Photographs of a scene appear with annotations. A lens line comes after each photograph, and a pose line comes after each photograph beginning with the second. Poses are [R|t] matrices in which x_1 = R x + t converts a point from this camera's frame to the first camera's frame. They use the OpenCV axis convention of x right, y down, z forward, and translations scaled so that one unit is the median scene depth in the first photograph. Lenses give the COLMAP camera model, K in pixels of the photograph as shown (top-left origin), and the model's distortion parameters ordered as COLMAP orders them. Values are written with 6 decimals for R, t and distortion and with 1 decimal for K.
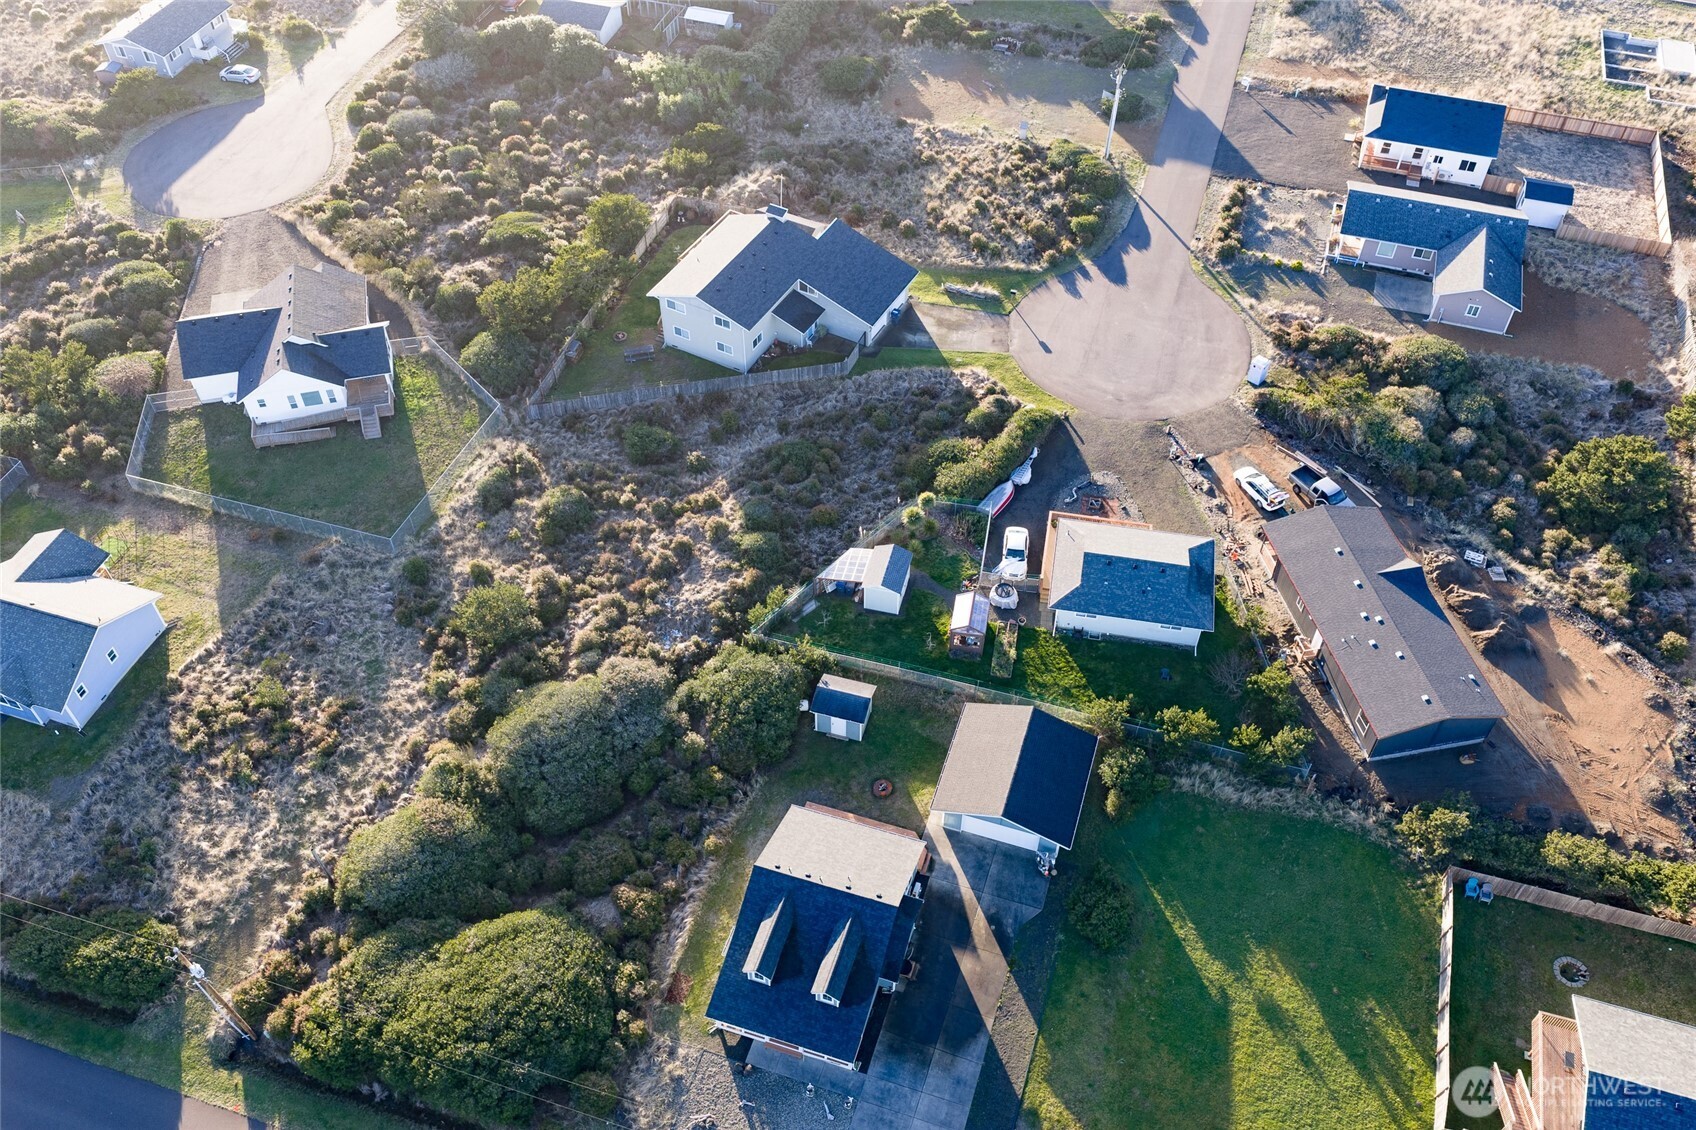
lens RADIAL K [[1397.8, 0, 848.0], [0, 1397.8, 565.0], [0, 0, 1]] dist [0.008703, -0.011646]
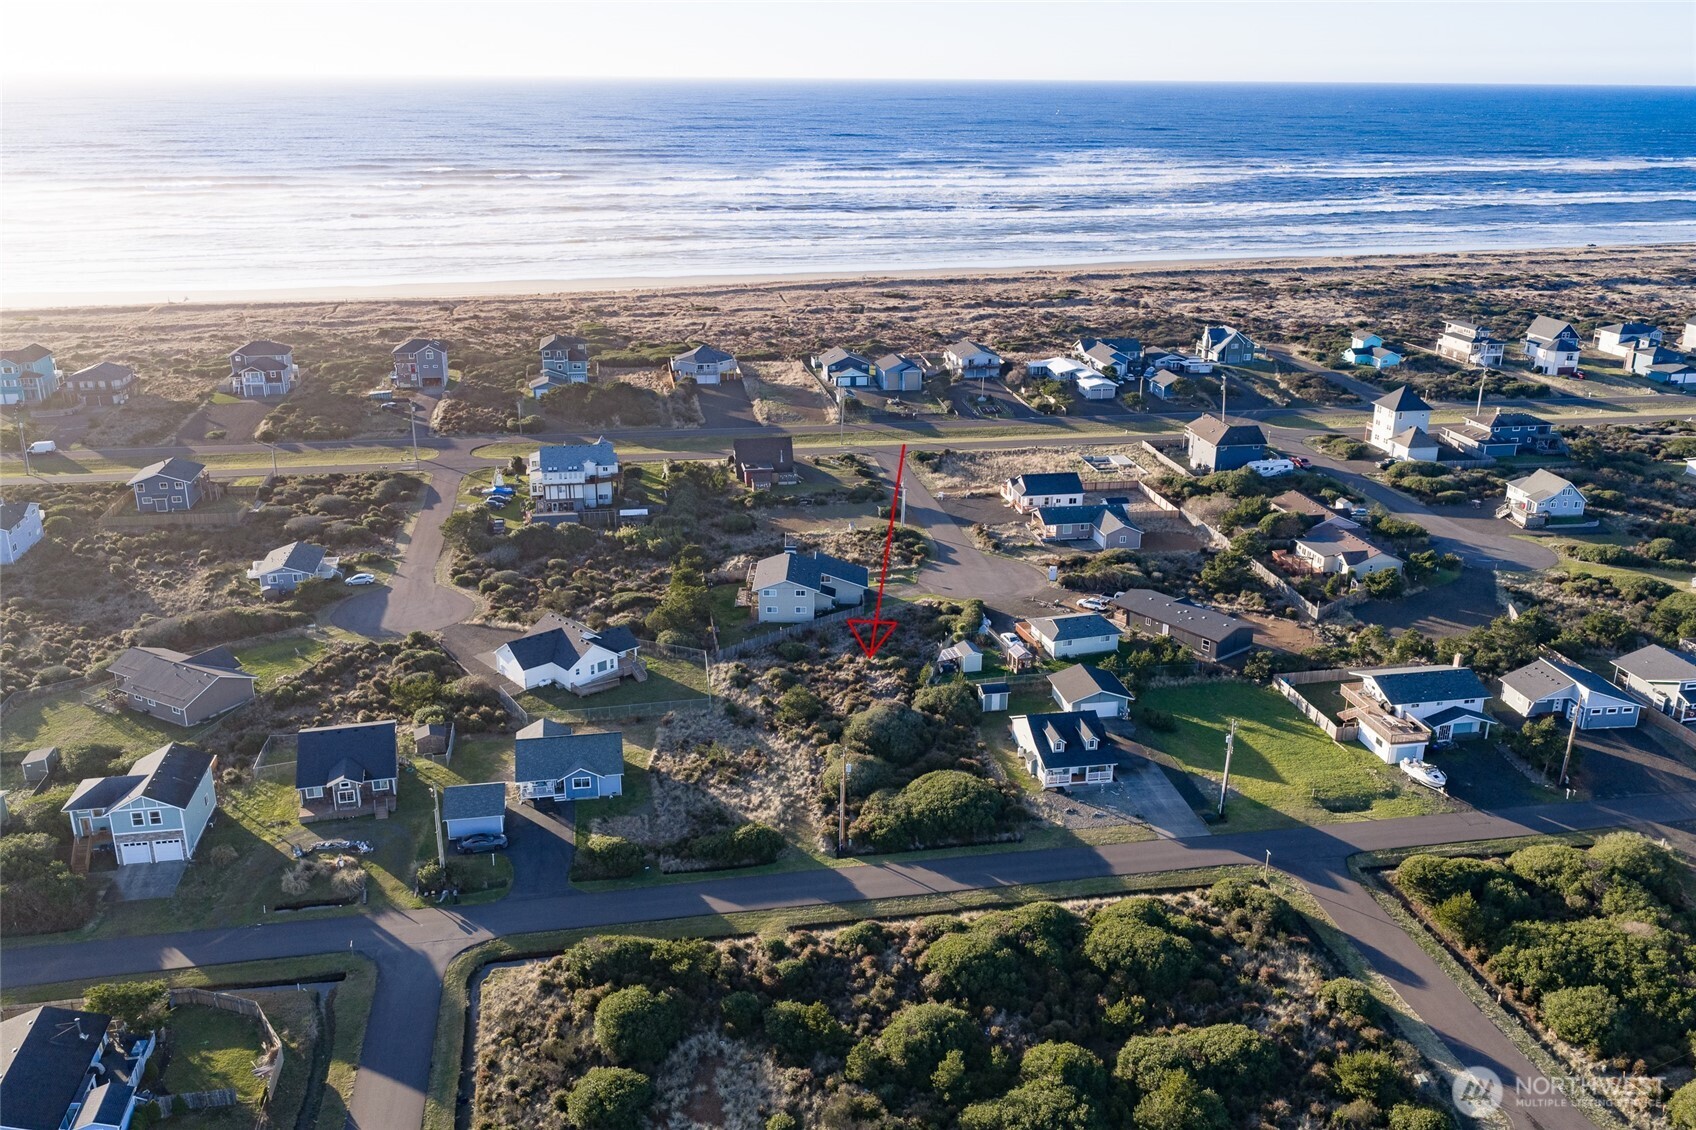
lens RADIAL K [[1390.9, 0, 848.0], [0, 1390.9, 565.0], [0, 0, 1]] dist [0.002080, -0.005433]
pose [[0.883711, -0.153215, 0.442245, -0.927251], [0.345414, 0.851107, -0.395355, 0.591004], [-0.315824, 0.502137, 0.805055, -0.537130]]
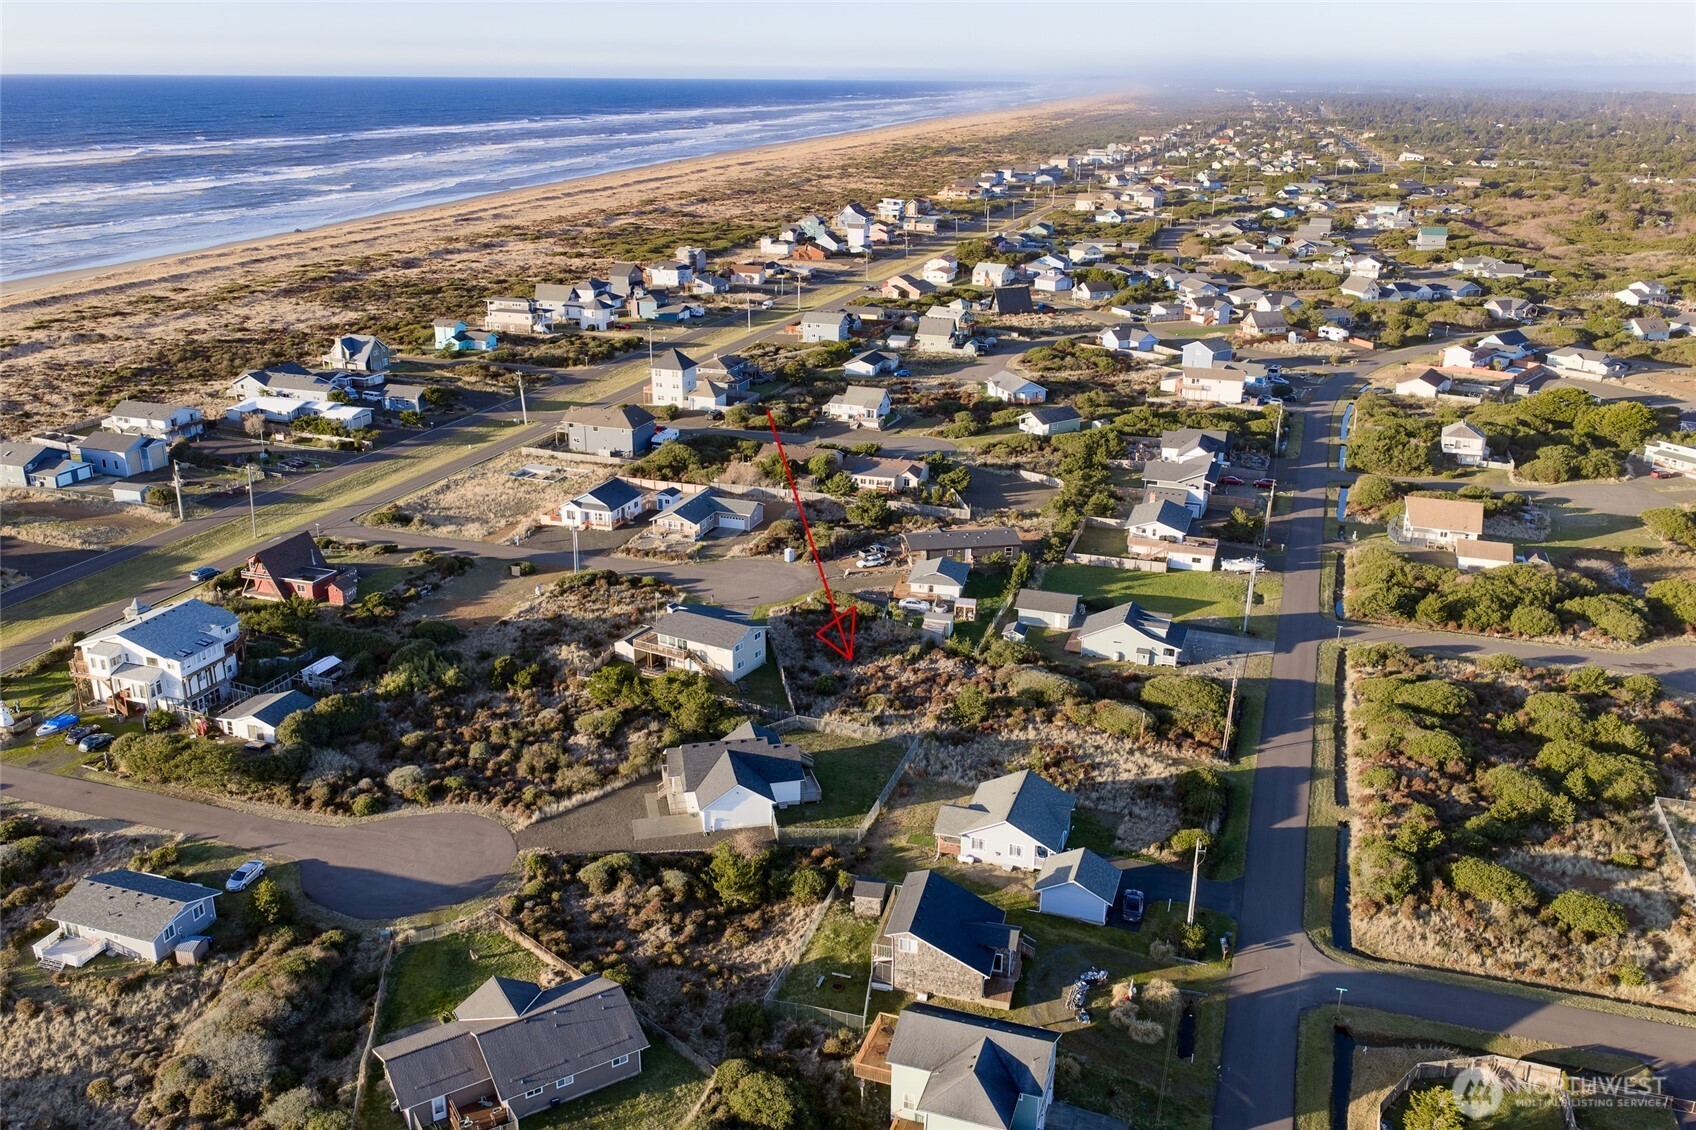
lens RADIAL K [[1397.8, 0, 848.0], [0, 1397.8, 565.0], [0, 0, 1]] dist [0.008703, -0.011646]
pose [[0.016540, -0.333968, 0.942439, -1.842901], [0.738546, 0.639459, 0.213641, -0.570387], [-0.674000, 0.692501, 0.257228, 0.498271]]
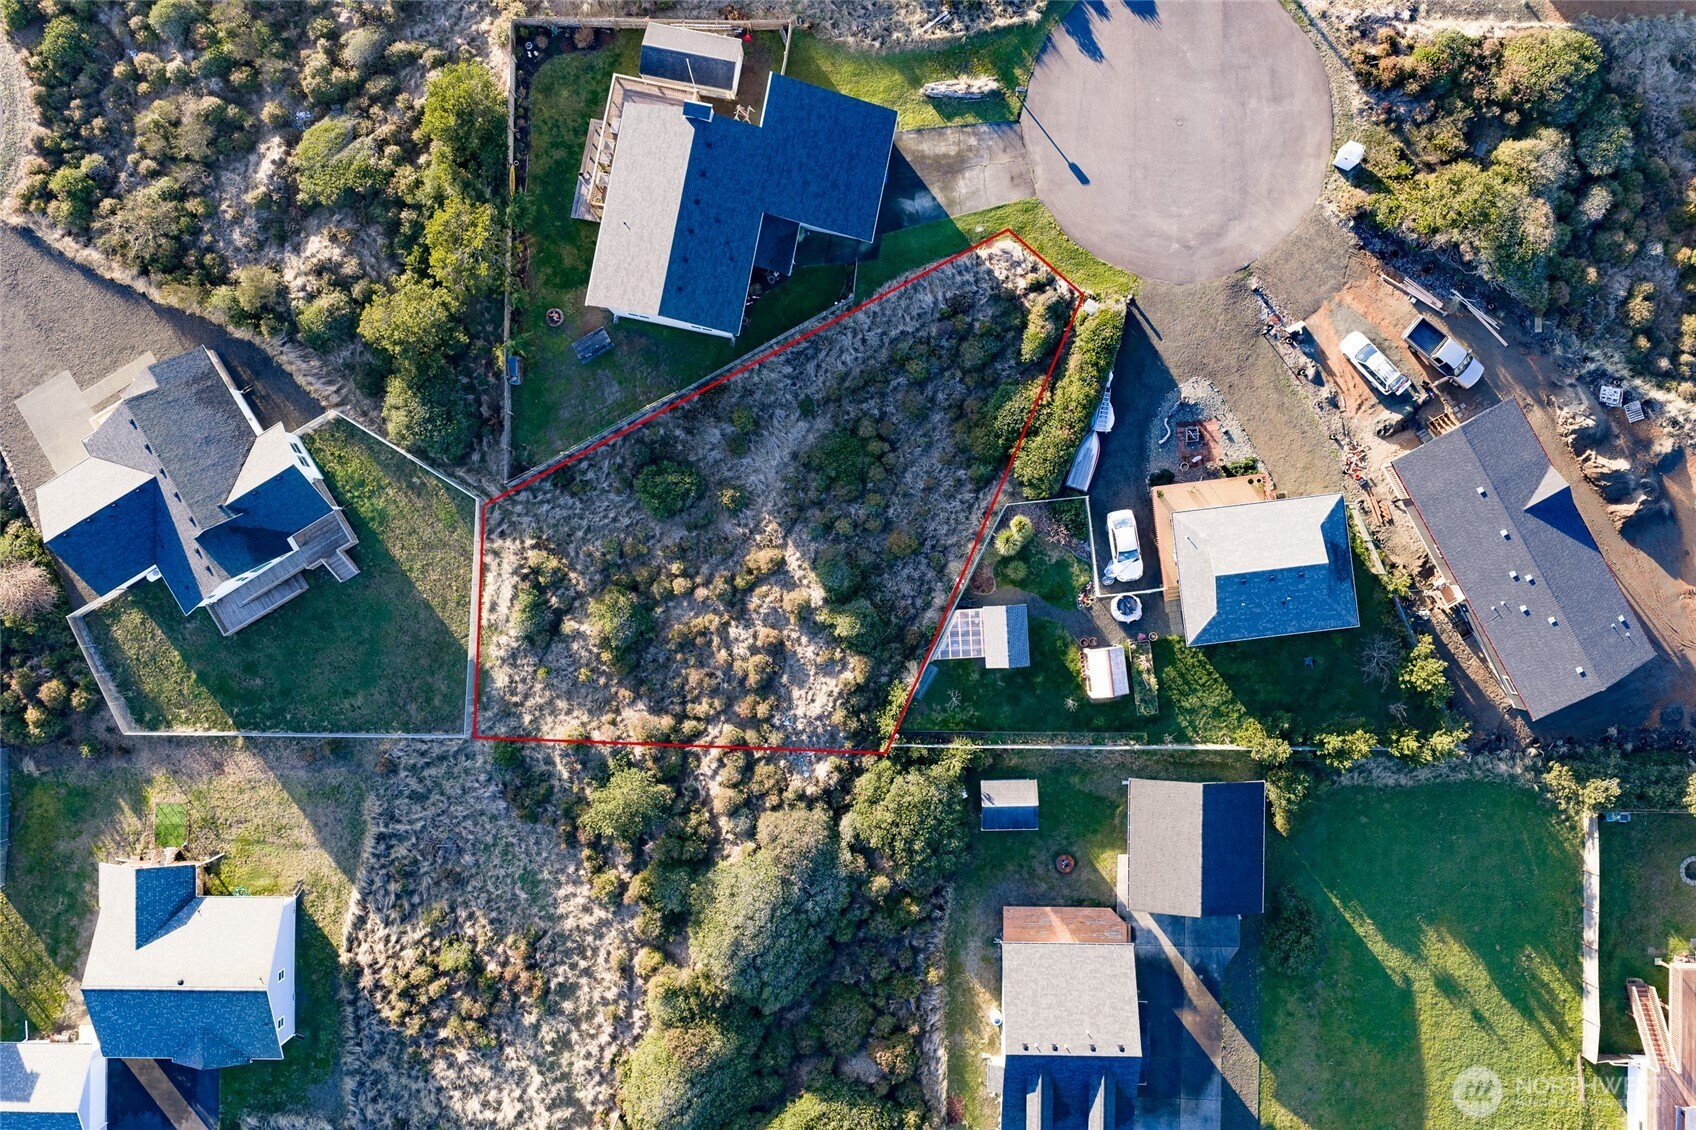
lens RADIAL K [[1390.9, 0, 848.0], [0, 1390.9, 565.0], [0, 0, 1]] dist [0.002080, -0.005433]
pose [[0.954481, -0.297912, -0.014665, -0.043296], [0.231392, 0.708543, 0.666652, -0.651771], [-0.188213, -0.639700, 0.745225, 0.357164]]
